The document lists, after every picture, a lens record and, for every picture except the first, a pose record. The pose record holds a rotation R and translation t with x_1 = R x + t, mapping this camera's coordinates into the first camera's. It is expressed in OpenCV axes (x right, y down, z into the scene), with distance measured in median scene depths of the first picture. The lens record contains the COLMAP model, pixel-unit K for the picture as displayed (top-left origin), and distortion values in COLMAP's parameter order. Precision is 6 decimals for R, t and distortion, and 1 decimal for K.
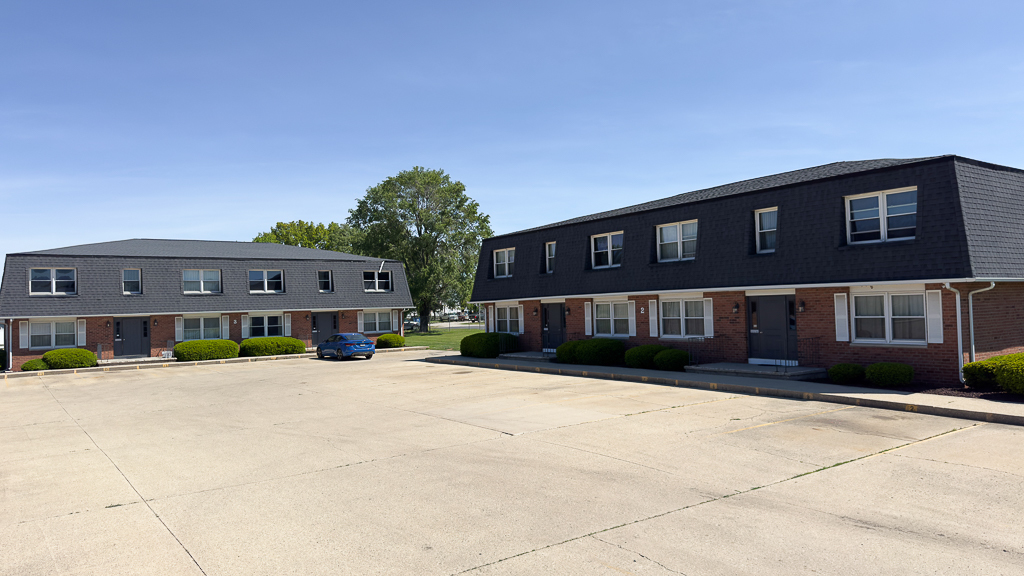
lens RADIAL K [[712.1, 0, 512.2], [0, 712.1, 287.5], [0, 0, 1]] dist [0.086114, -0.118837]
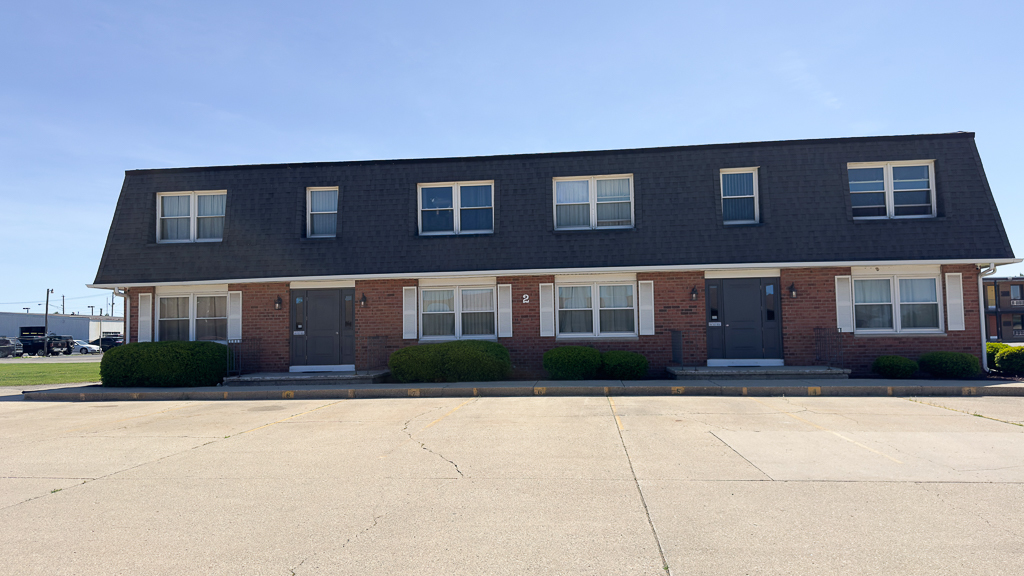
lens RADIAL K [[712.1, 0, 506.7], [0, 712.1, 296.7], [0, 0, 1]] dist [0.086114, -0.118837]
pose [[0.668721, 0.055702, 0.741424, -0.249234], [-0.023527, 0.998276, -0.053779, 0.049984], [-0.743141, 0.018520, 0.668878, 0.413907]]
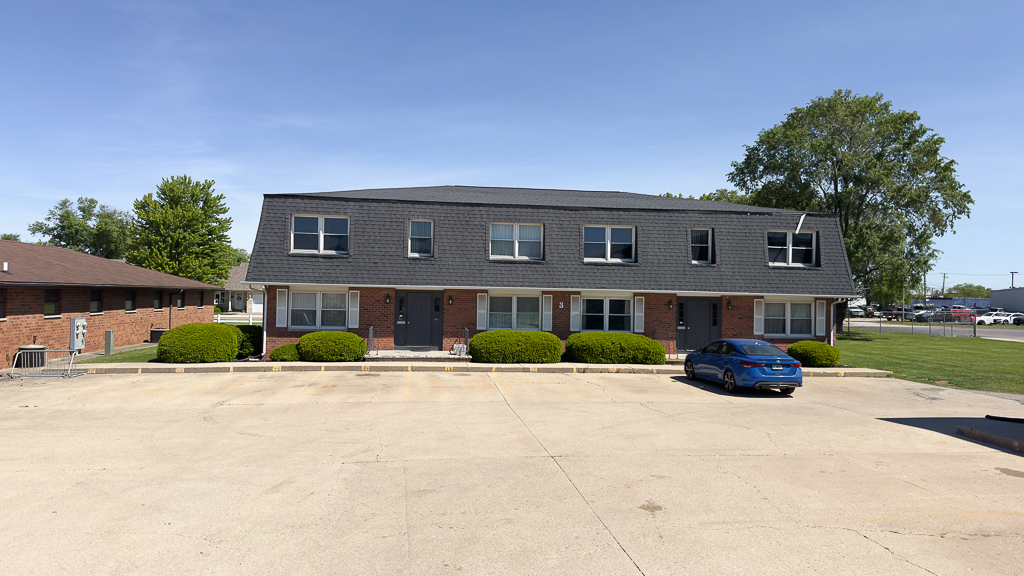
lens RADIAL K [[712.1, 0, 509.1], [0, 712.1, 291.3], [0, 0, 1]] dist [0.086114, -0.118837]
pose [[0.875013, 0.046411, -0.481869, -0.139149], [-0.032923, 0.998794, 0.036415, 0.015705], [0.482978, -0.015999, 0.875486, 0.491871]]
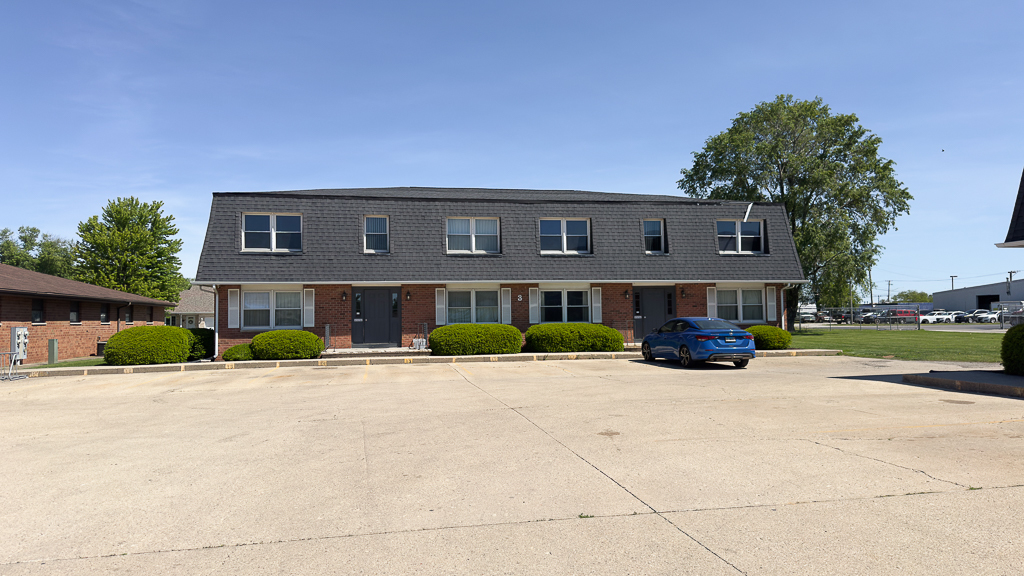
lens RADIAL K [[712.1, 0, 511.4], [0, 712.1, 294.5], [0, 0, 1]] dist [0.086114, -0.118837]
pose [[0.902818, 0.004864, -0.429994, -0.136250], [-0.002067, 0.999974, 0.006973, 0.047037], [0.430017, -0.005407, 0.902805, 0.491809]]
